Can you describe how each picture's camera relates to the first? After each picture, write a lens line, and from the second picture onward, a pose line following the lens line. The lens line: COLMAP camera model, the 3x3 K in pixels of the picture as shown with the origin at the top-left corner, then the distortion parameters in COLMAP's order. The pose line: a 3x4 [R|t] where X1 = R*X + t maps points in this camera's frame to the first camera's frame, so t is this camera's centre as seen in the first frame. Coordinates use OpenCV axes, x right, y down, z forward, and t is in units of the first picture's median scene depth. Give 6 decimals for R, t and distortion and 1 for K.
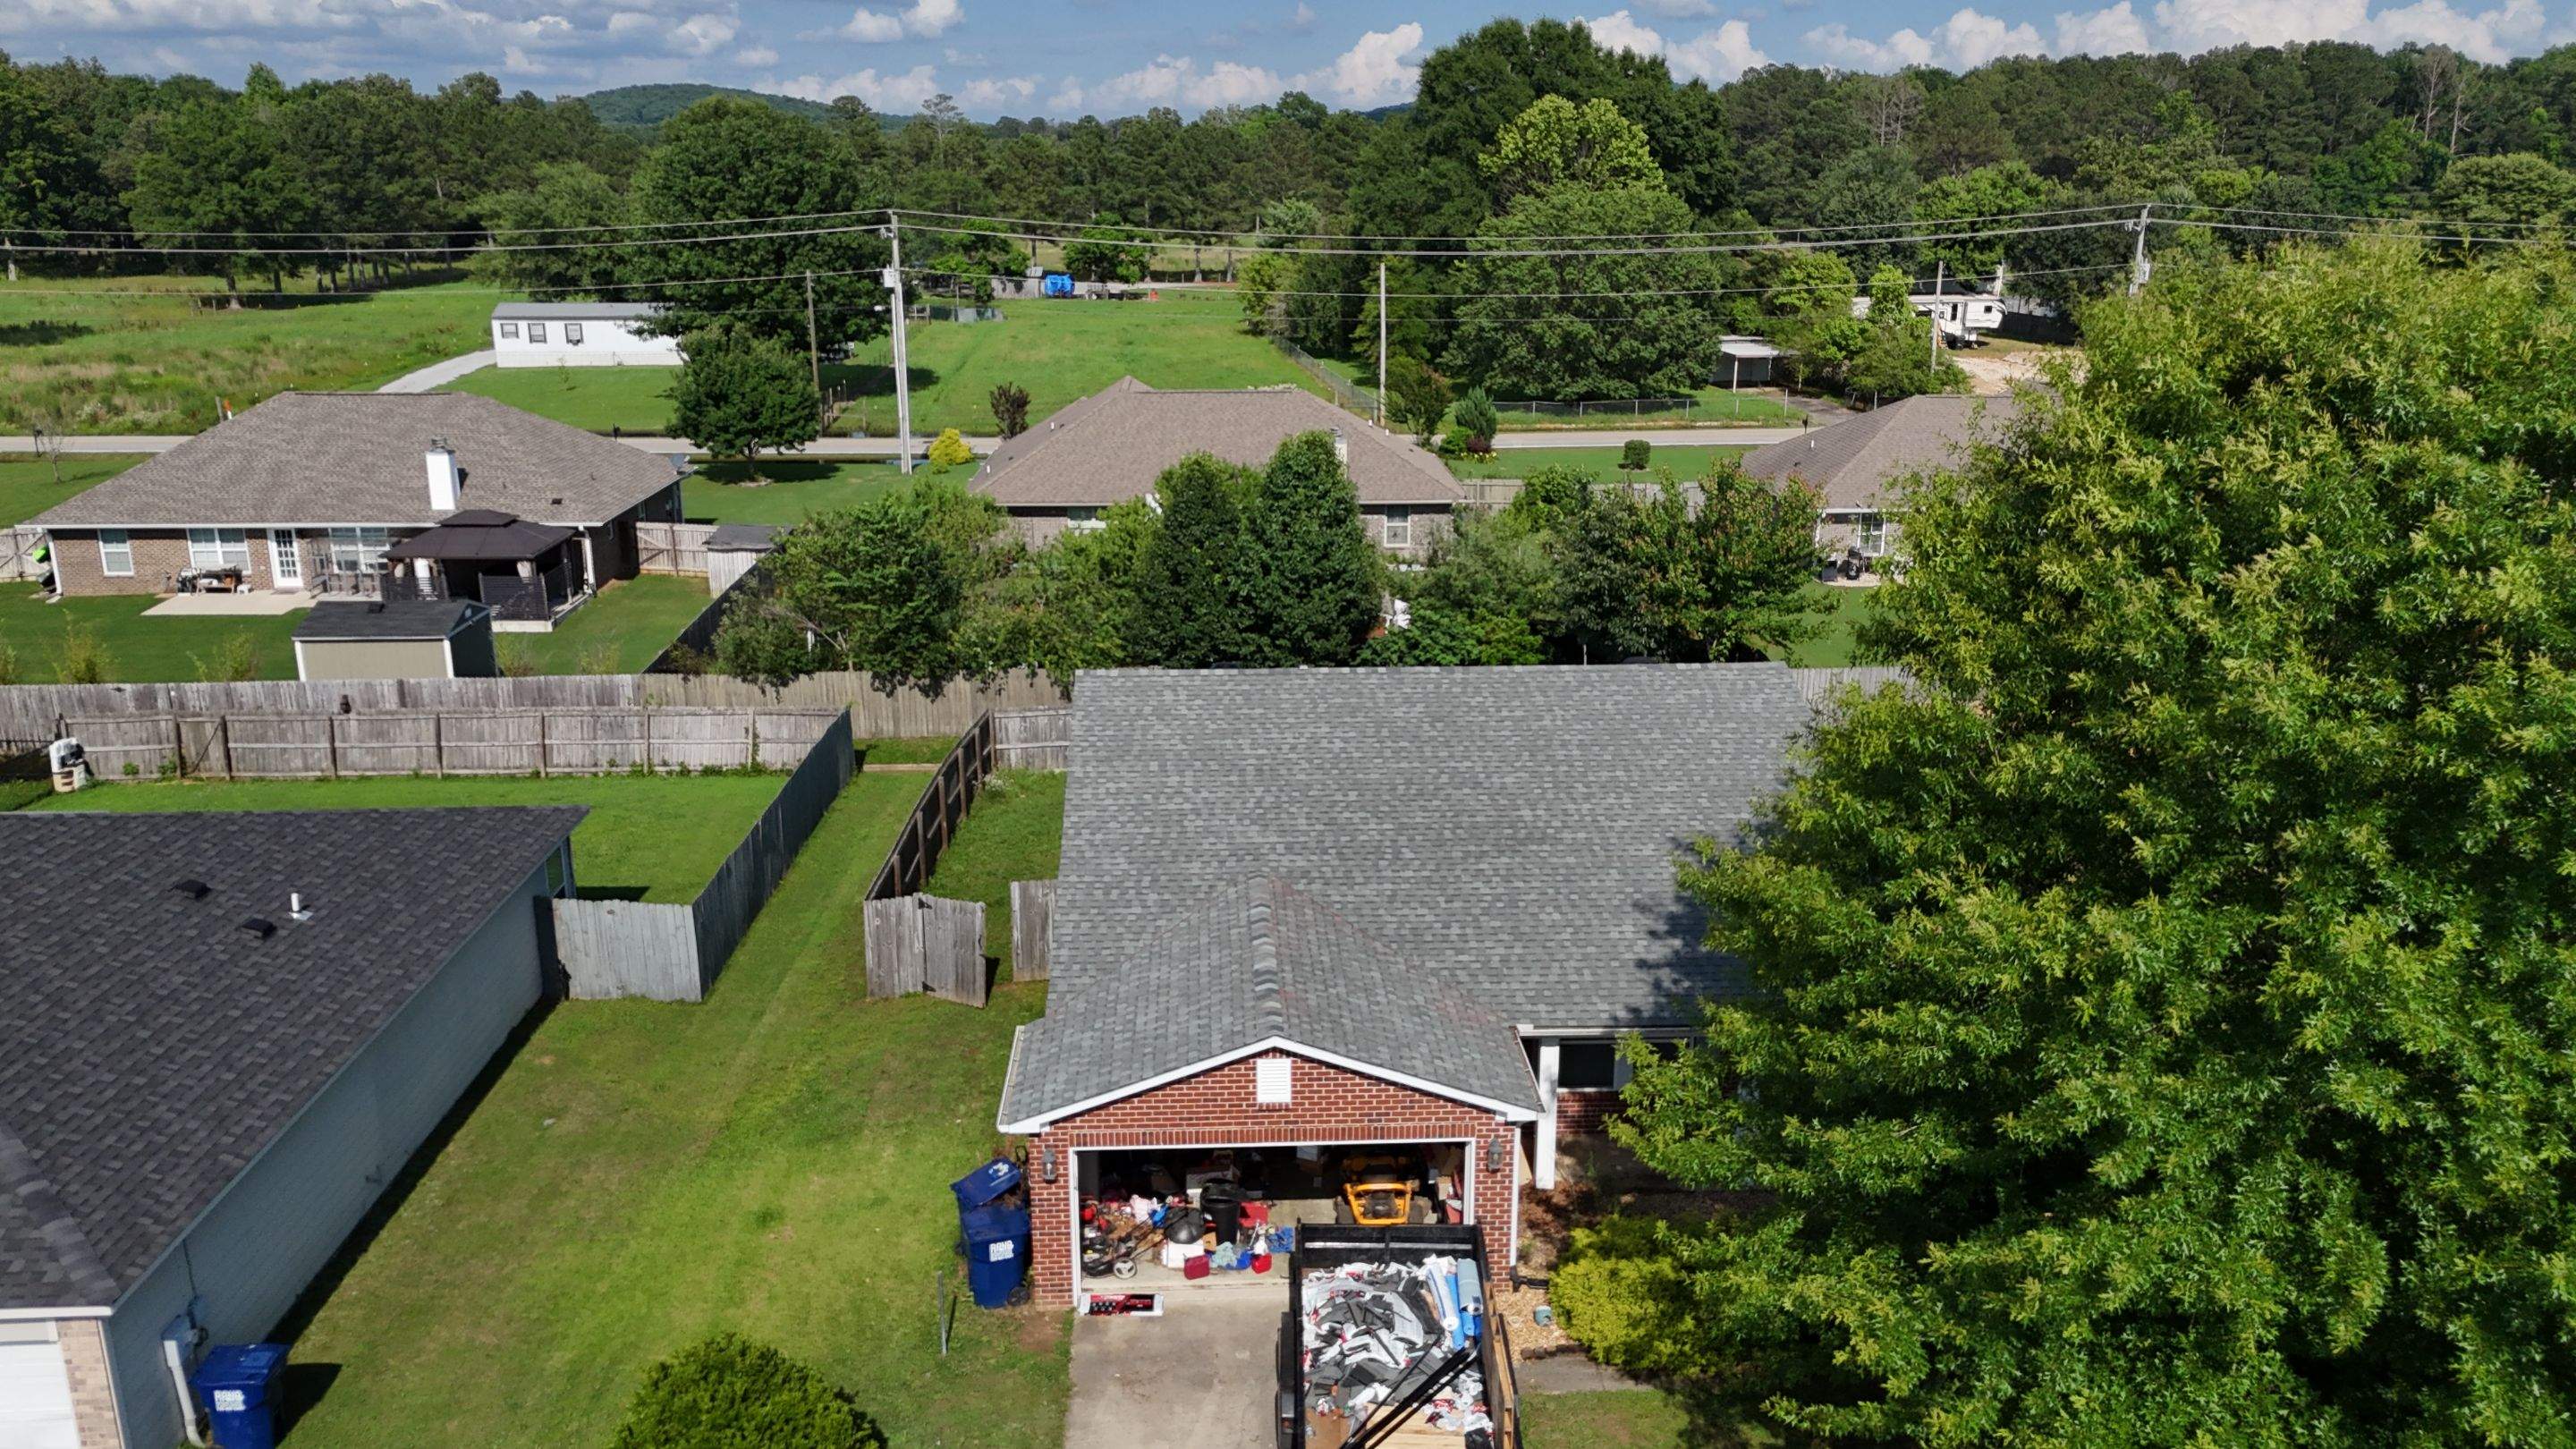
lens RADIAL K [[1890.5, 0, 1305.3], [0, 1890.5, 709.7], [0, 0, 1]] dist [0.066247, -0.058609]
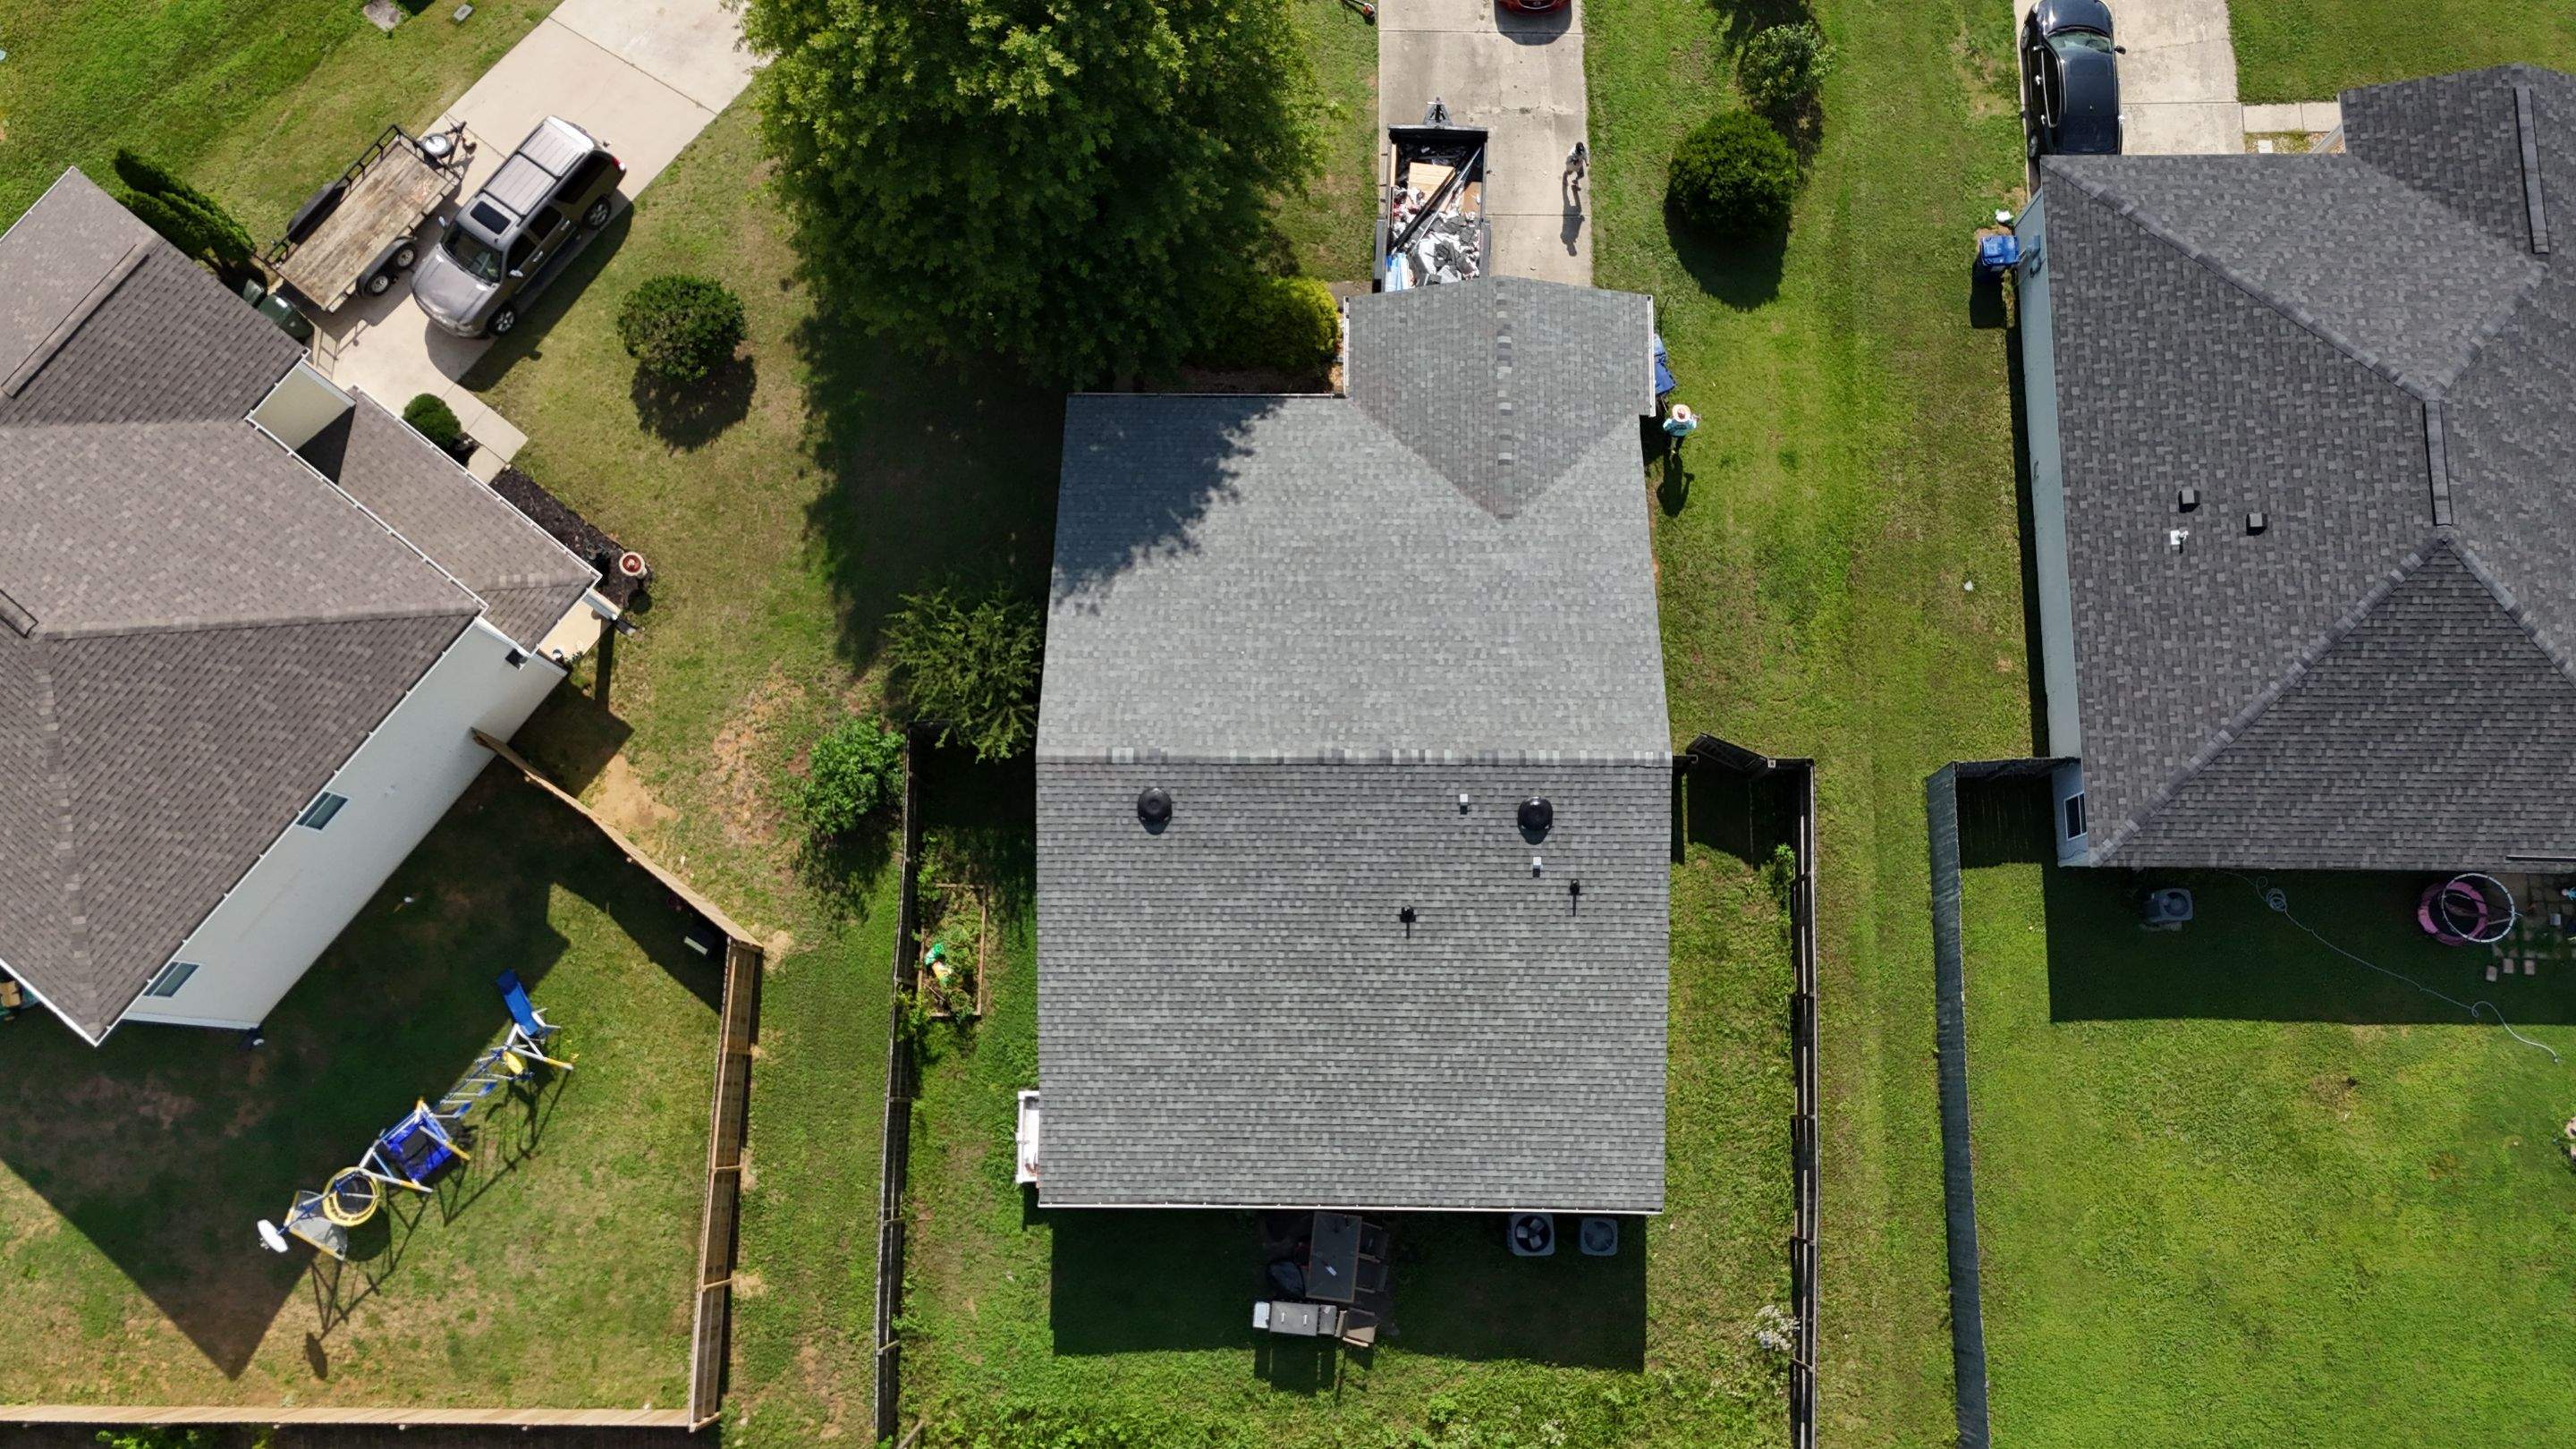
lens RADIAL K [[1890.5, 0, 1296.1], [0, 1890.5, 720.4], [0, 0, 1]] dist [0.066247, -0.058609]
pose [[-0.997818, -0.060239, 0.027016, 0.074467], [0.031578, -0.076106, 0.996600, -1.187078], [-0.057978, 0.995278, 0.077842, 0.939008]]
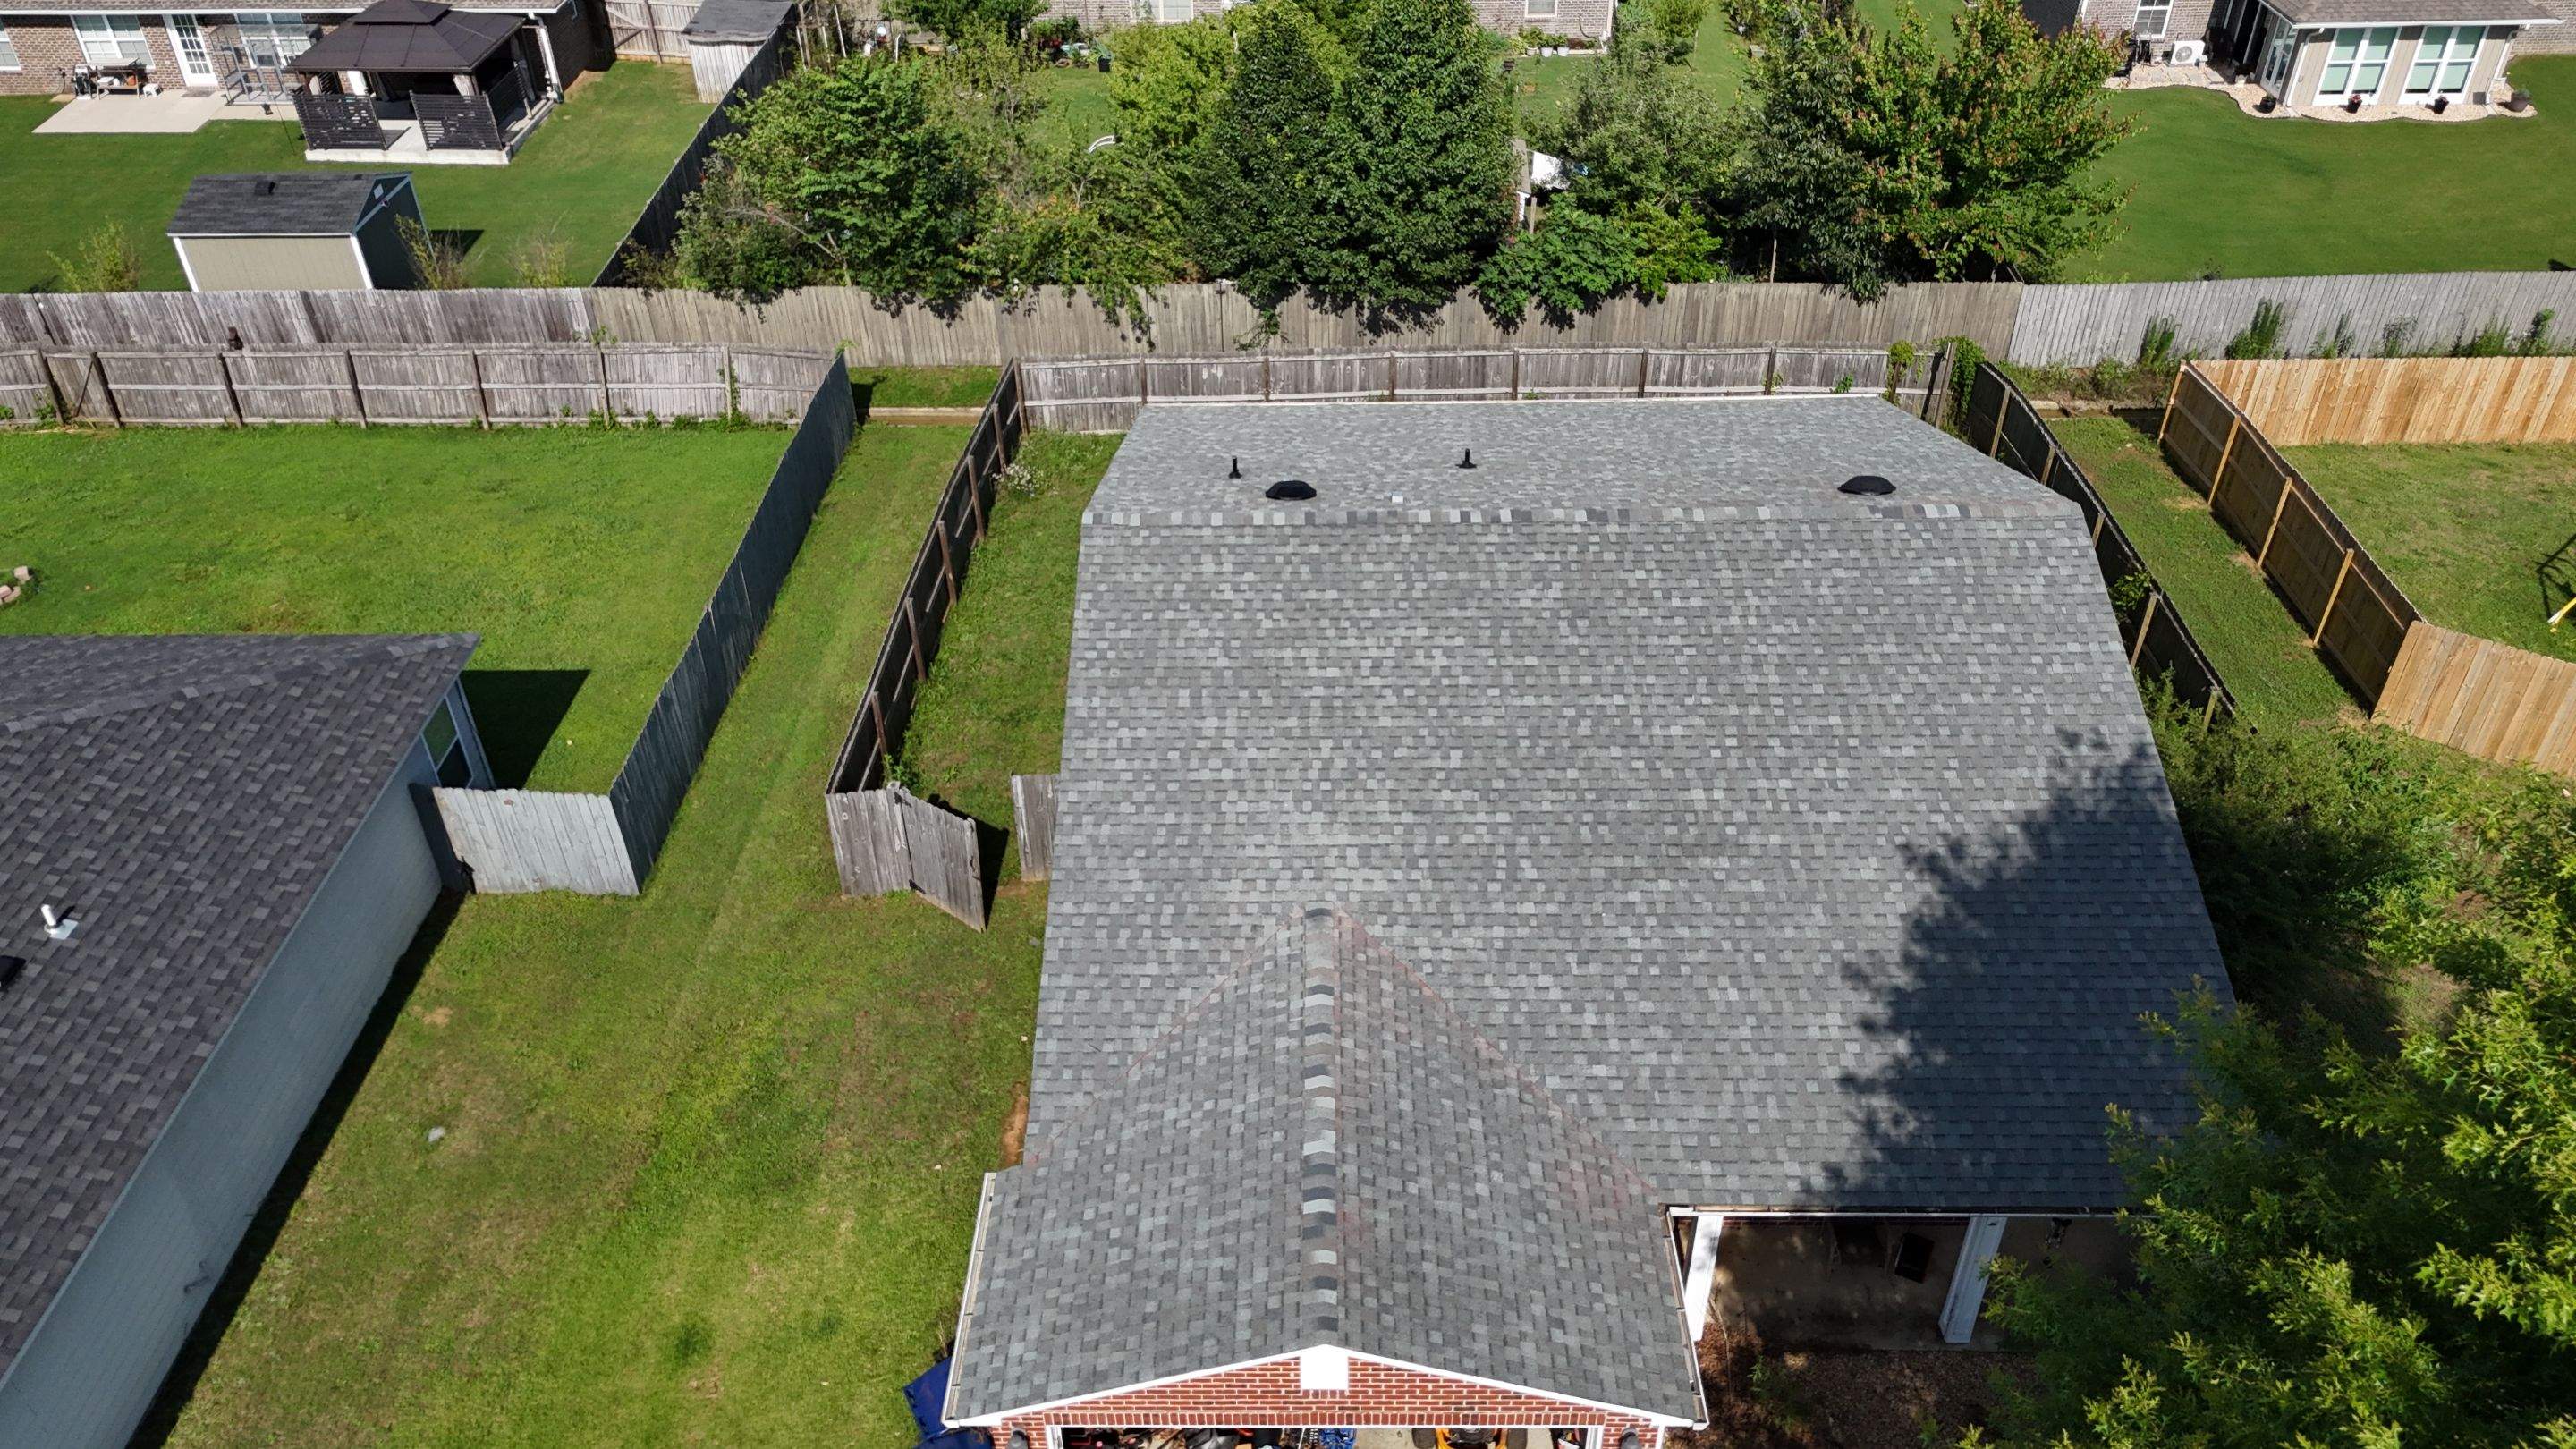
lens RADIAL K [[1890.5, 0, 1293.3], [0, 1890.5, 722.2], [0, 0, 1]] dist [0.066247, -0.058609]
pose [[0.997710, 0.027416, -0.061828, 0.006947], [-0.003679, 0.934806, 0.355139, -0.213363], [0.067534, -0.354098, 0.932767, 0.310684]]
